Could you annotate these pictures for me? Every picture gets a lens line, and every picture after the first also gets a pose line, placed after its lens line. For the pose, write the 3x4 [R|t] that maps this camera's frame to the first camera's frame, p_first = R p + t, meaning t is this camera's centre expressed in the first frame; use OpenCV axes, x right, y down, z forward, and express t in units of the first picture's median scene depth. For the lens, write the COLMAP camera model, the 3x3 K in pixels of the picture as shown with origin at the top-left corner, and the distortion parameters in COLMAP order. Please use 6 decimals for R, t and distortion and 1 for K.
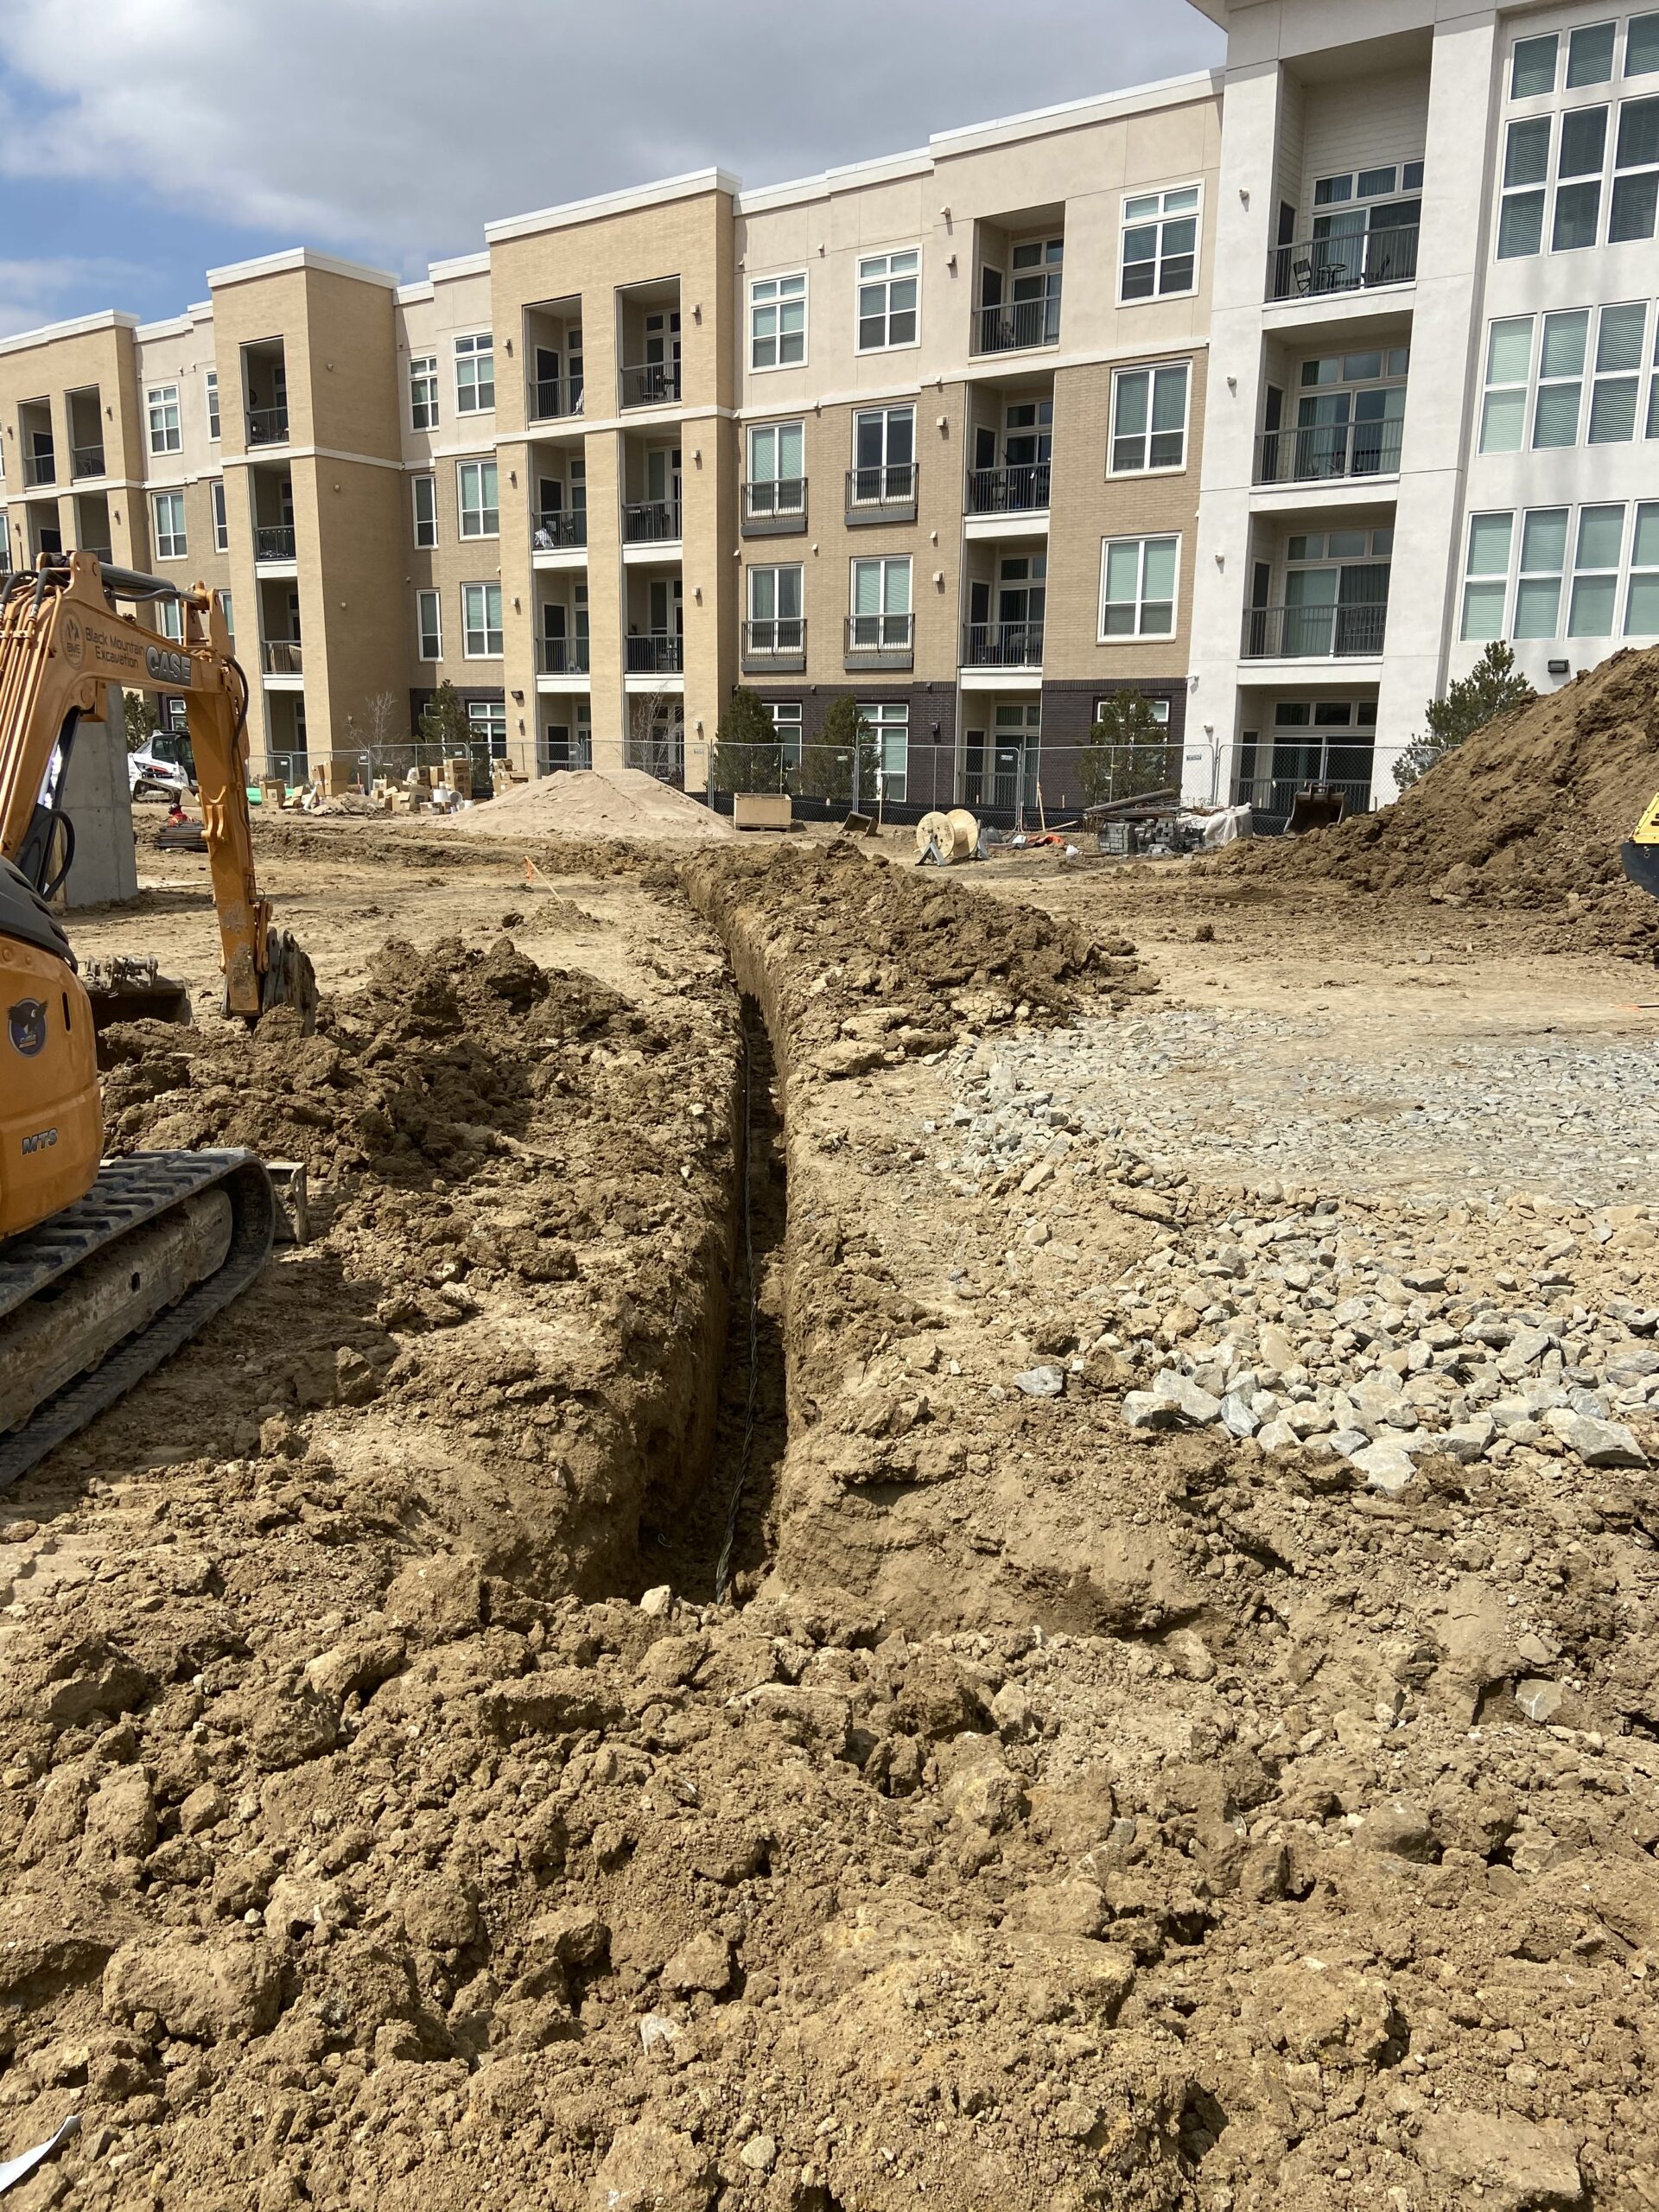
lens RADIAL K [[1655.8, 0, 829.5], [0, 1655.8, 1106.0], [0, 0, 1]] dist [0.135232, -0.164353]
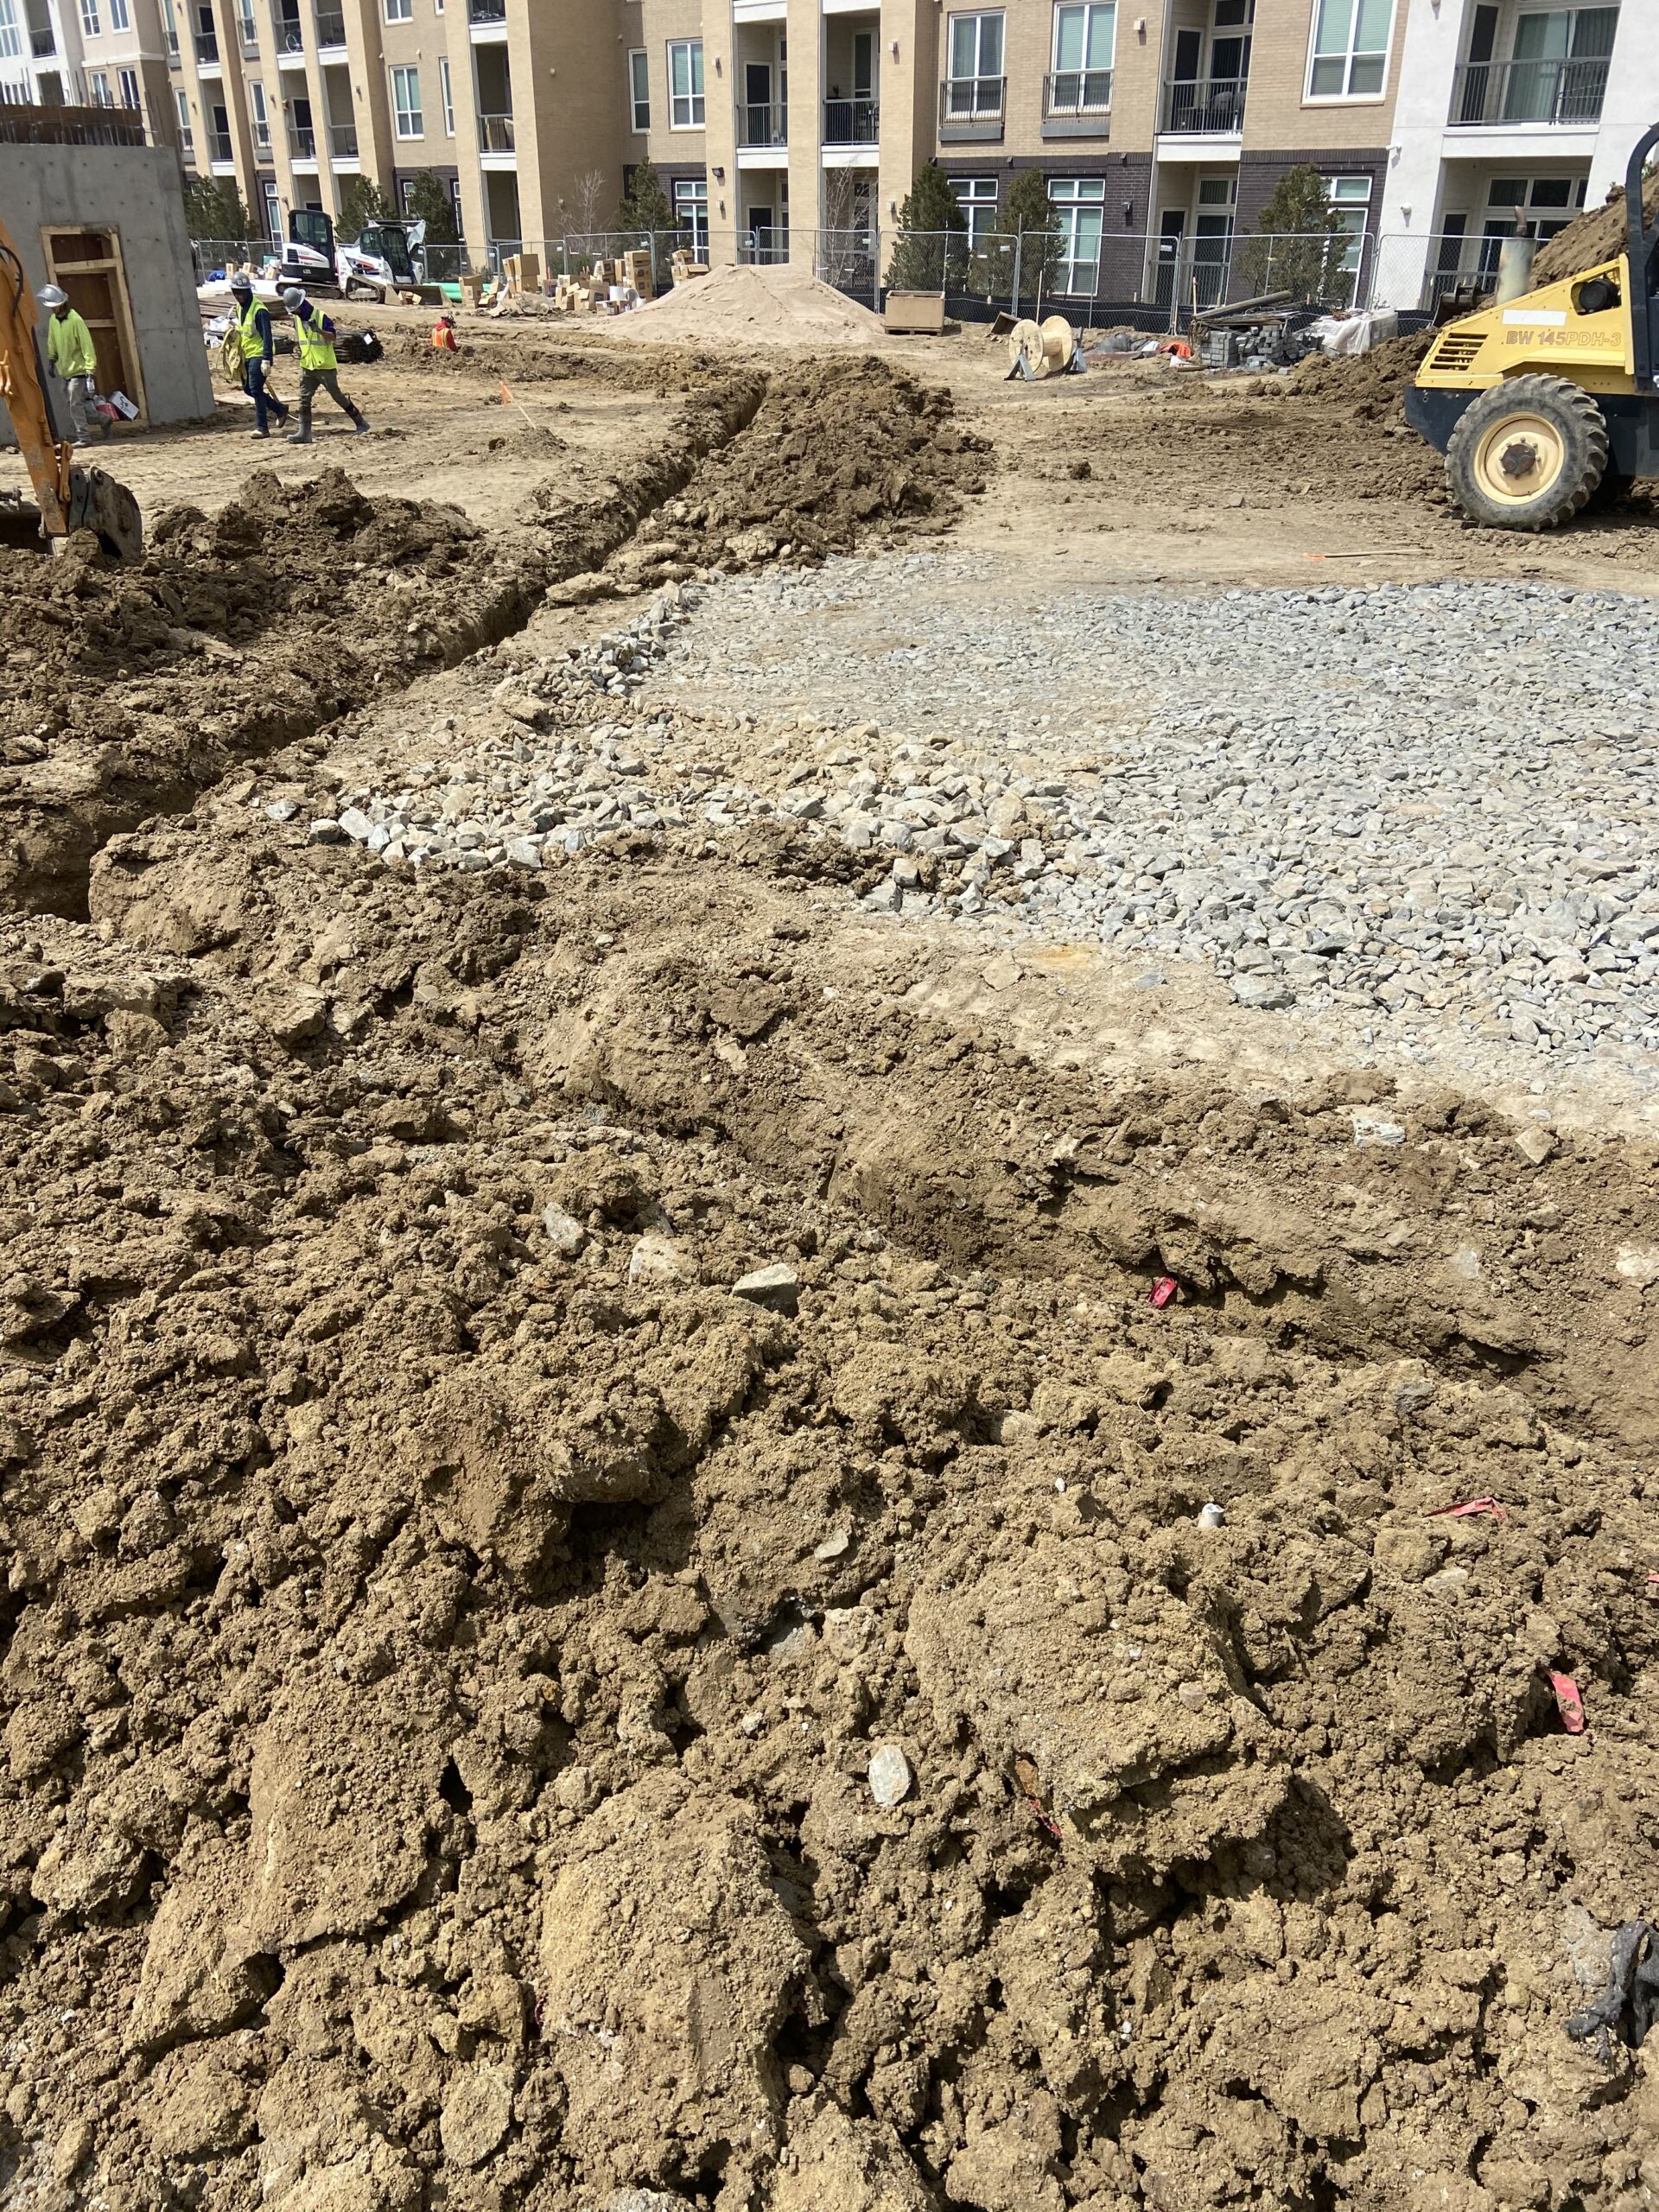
lens RADIAL K [[1655.8, 0, 829.5], [0, 1655.8, 1106.0], [0, 0, 1]] dist [0.135232, -0.164353]
pose [[0.981428, 0.080322, -0.174205, 0.113121], [-0.029982, 0.961184, 0.274274, -0.001984], [0.189473, -0.263957, 0.945741, -0.056675]]
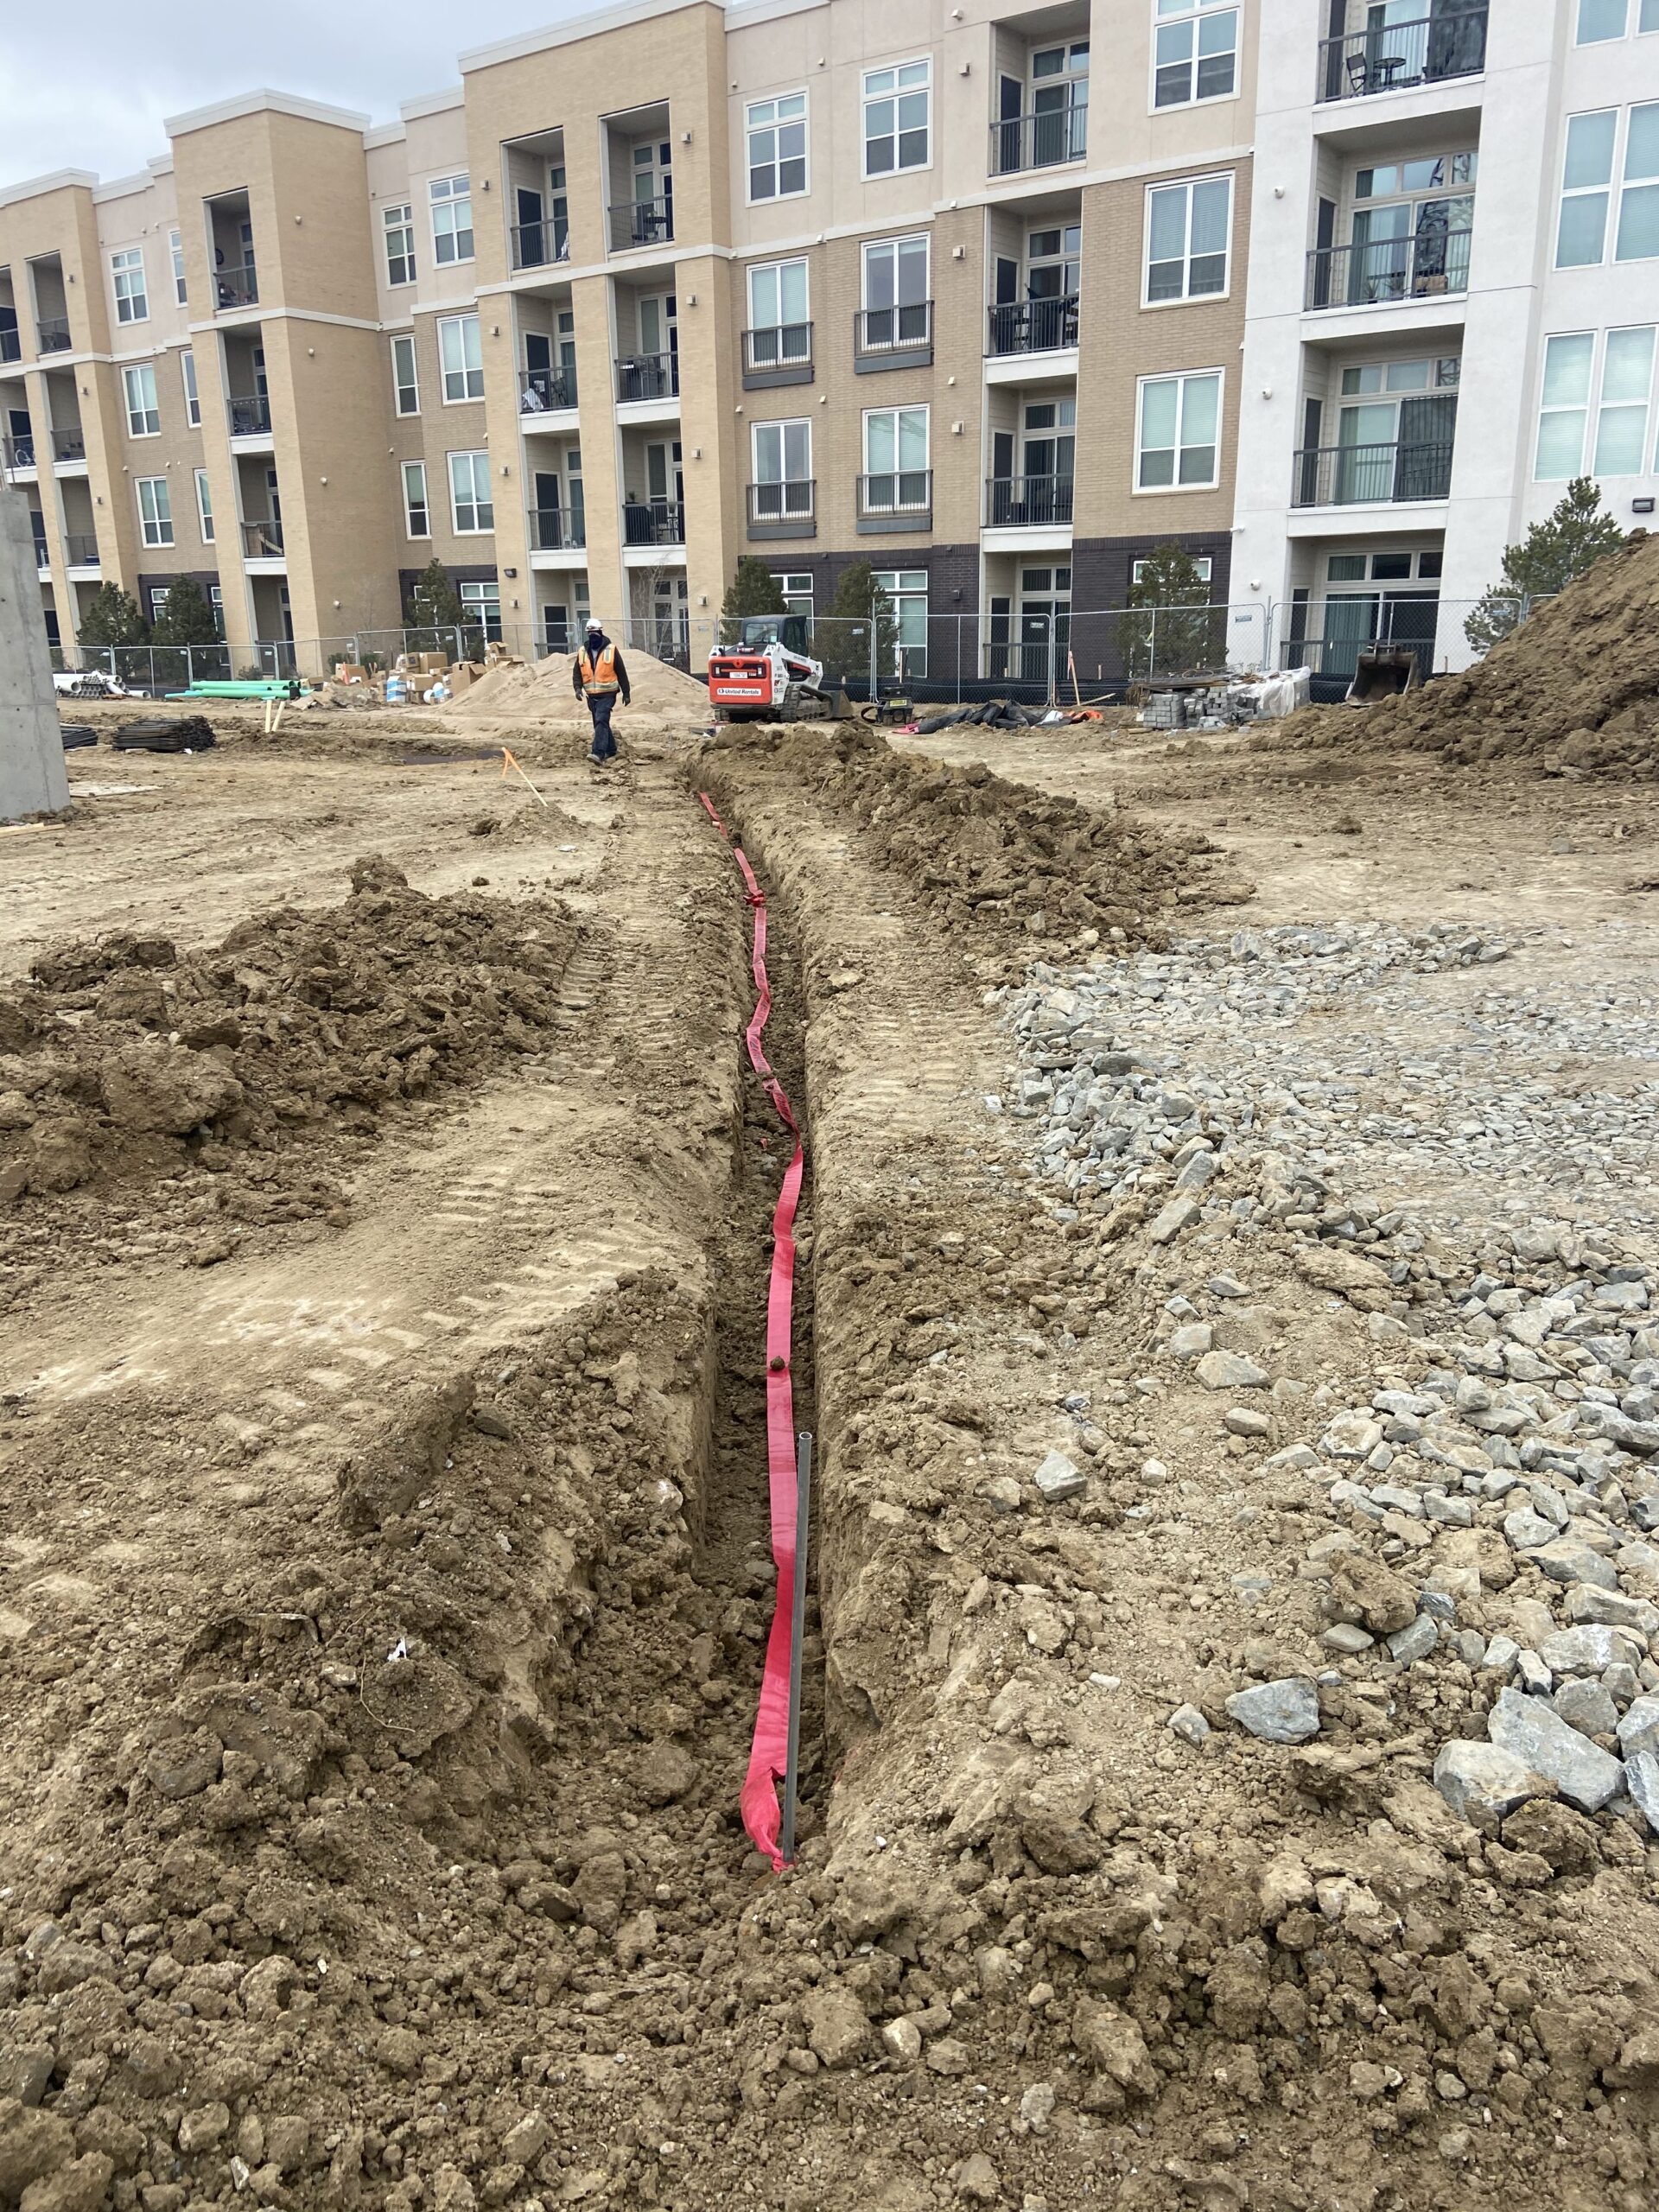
lens RADIAL K [[1655.8, 0, 829.5], [0, 1655.8, 1106.0], [0, 0, 1]] dist [0.135232, -0.164353]
pose [[0.999627, -0.023315, -0.014240, -0.001141], [0.024234, 0.997378, 0.068195, -0.008838], [0.012613, -0.068514, 0.997570, 0.050975]]
